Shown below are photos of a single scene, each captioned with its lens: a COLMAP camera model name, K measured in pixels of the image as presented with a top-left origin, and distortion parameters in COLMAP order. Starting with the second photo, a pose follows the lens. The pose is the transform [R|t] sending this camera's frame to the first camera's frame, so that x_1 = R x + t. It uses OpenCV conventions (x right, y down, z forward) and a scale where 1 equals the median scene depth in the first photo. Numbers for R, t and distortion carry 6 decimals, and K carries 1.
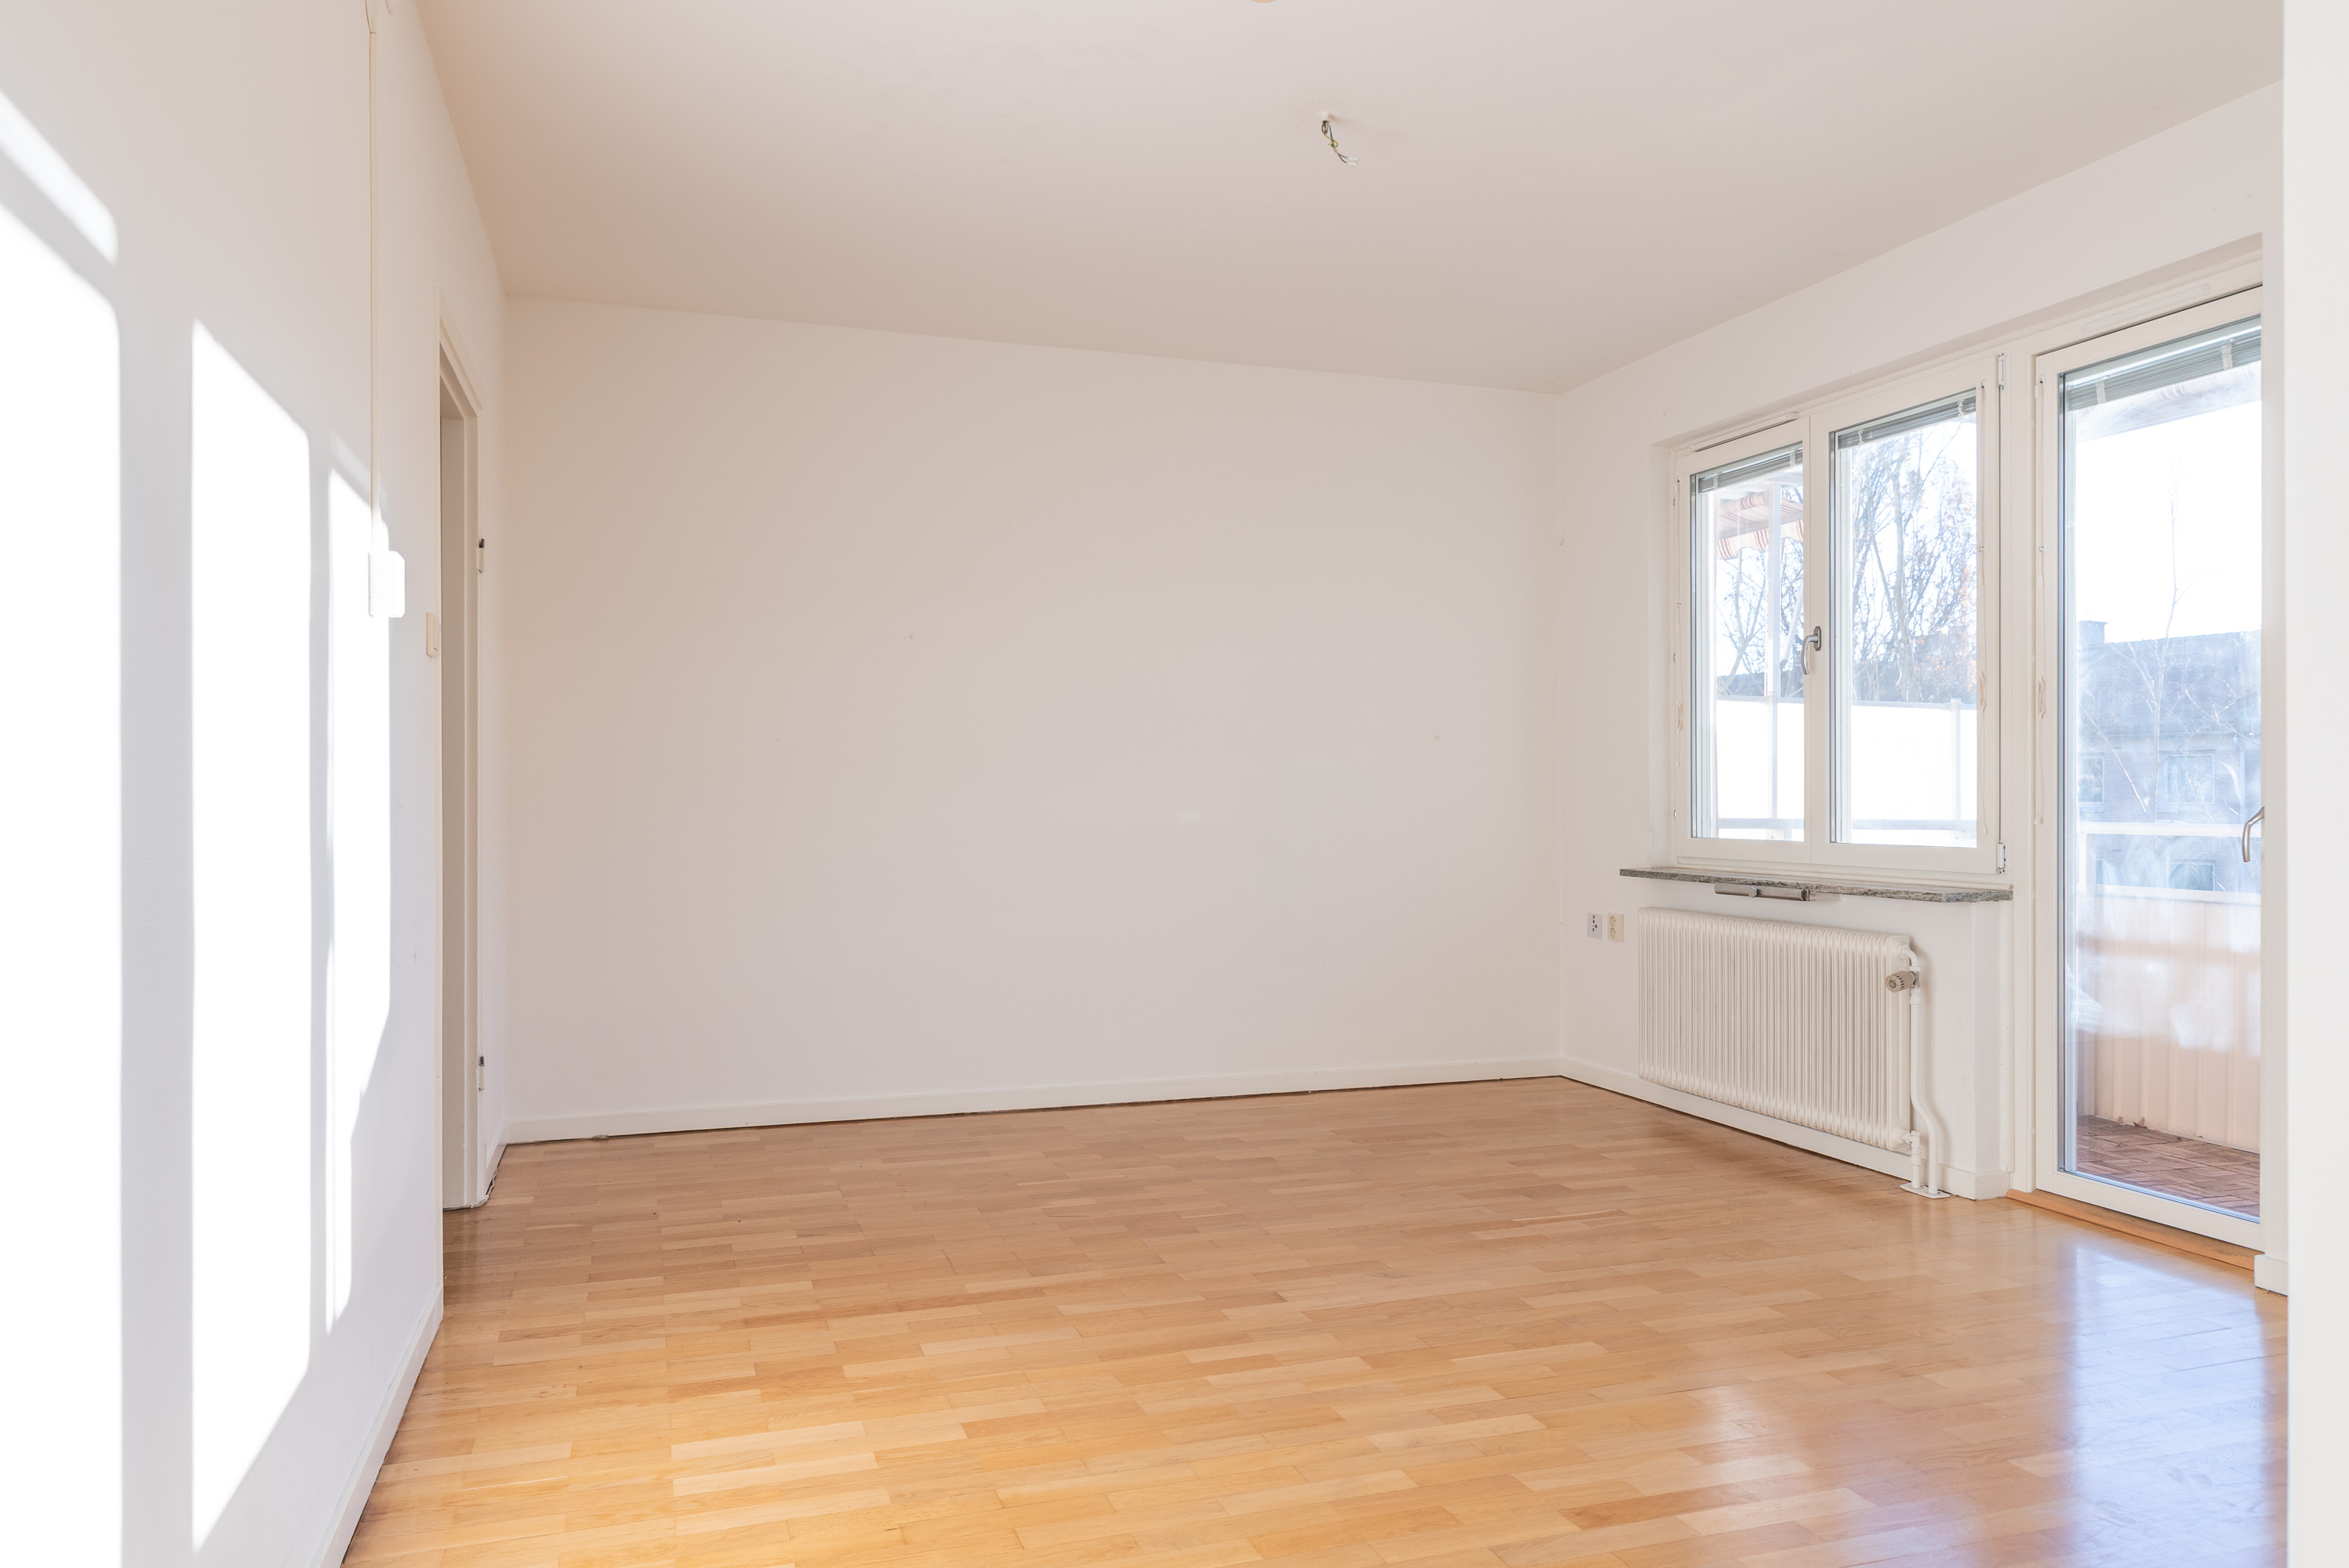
lens RADIAL K [[1568.0, 0, 1177.4], [0, 1568.0, 797.9], [0, 0, 1]] dist [0.004092, -0.000417]
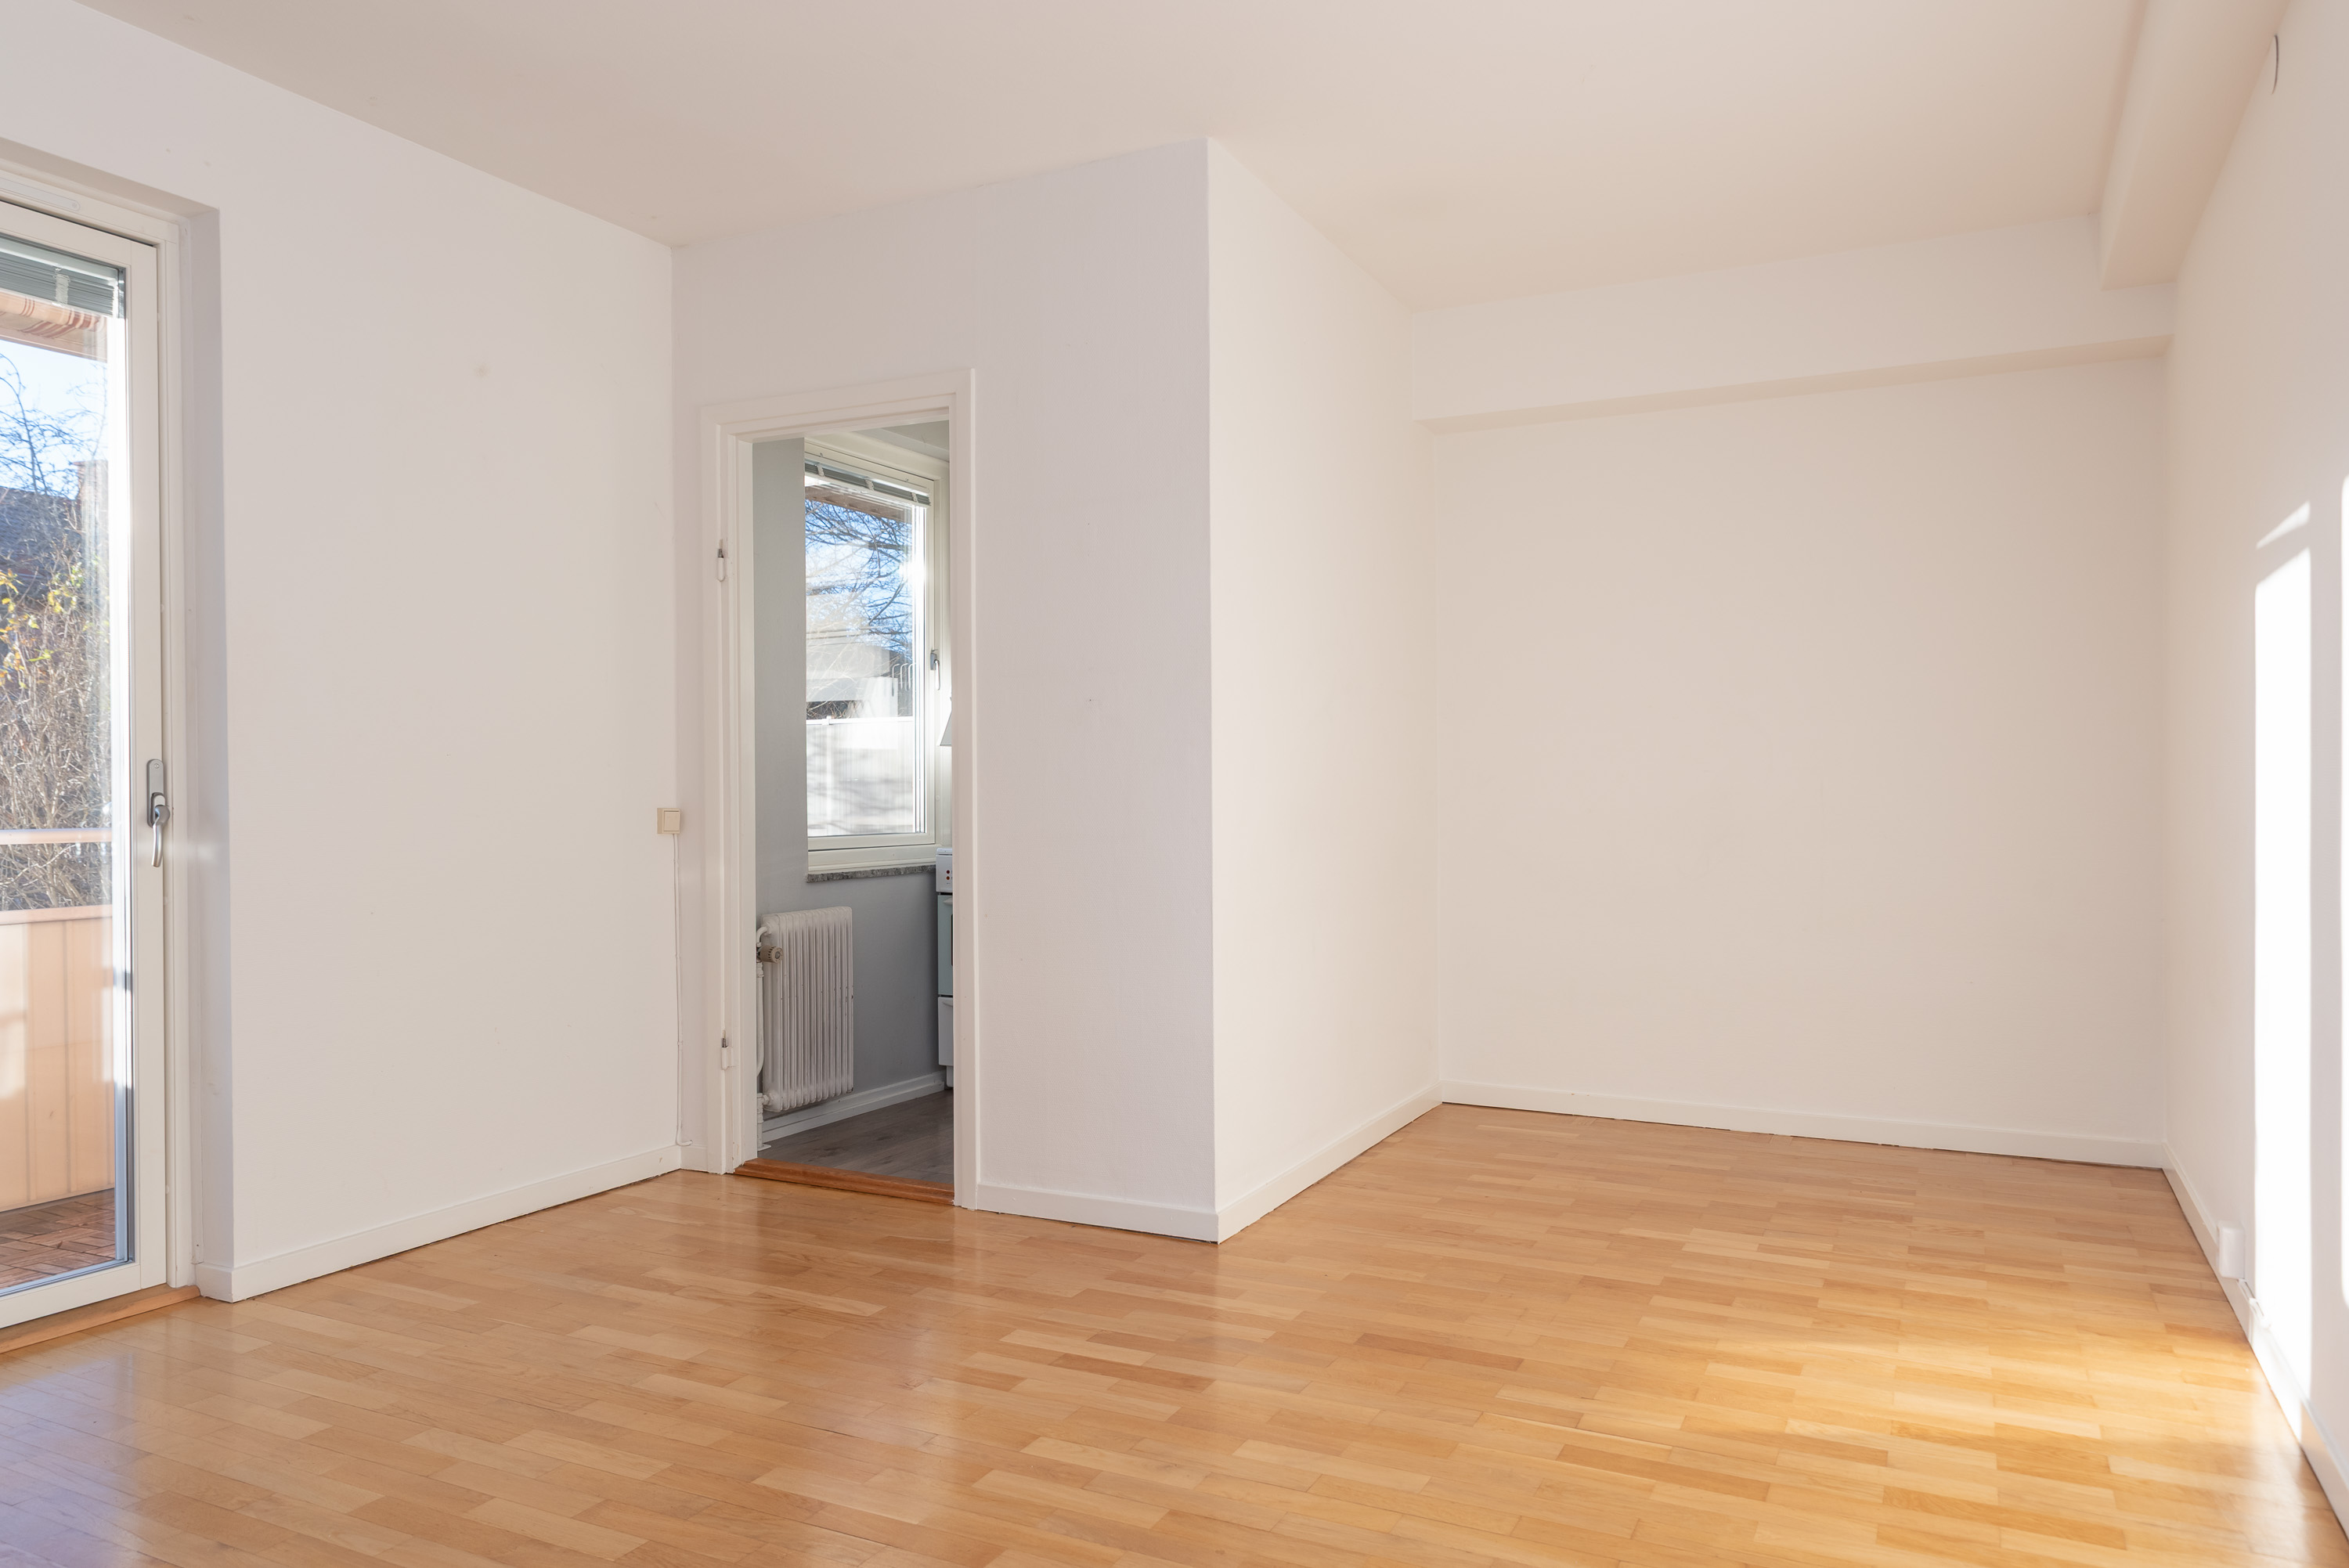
lens RADIAL K [[1568.0, 0, 1177.4], [0, 1568.0, 797.9], [0, 0, 1]] dist [0.004092, -0.000417]
pose [[-0.702830, -0.002408, 0.711353, -0.512690], [0.004158, 0.999963, 0.007494, -0.002134], [-0.711345, 0.008225, -0.702795, 1.611793]]
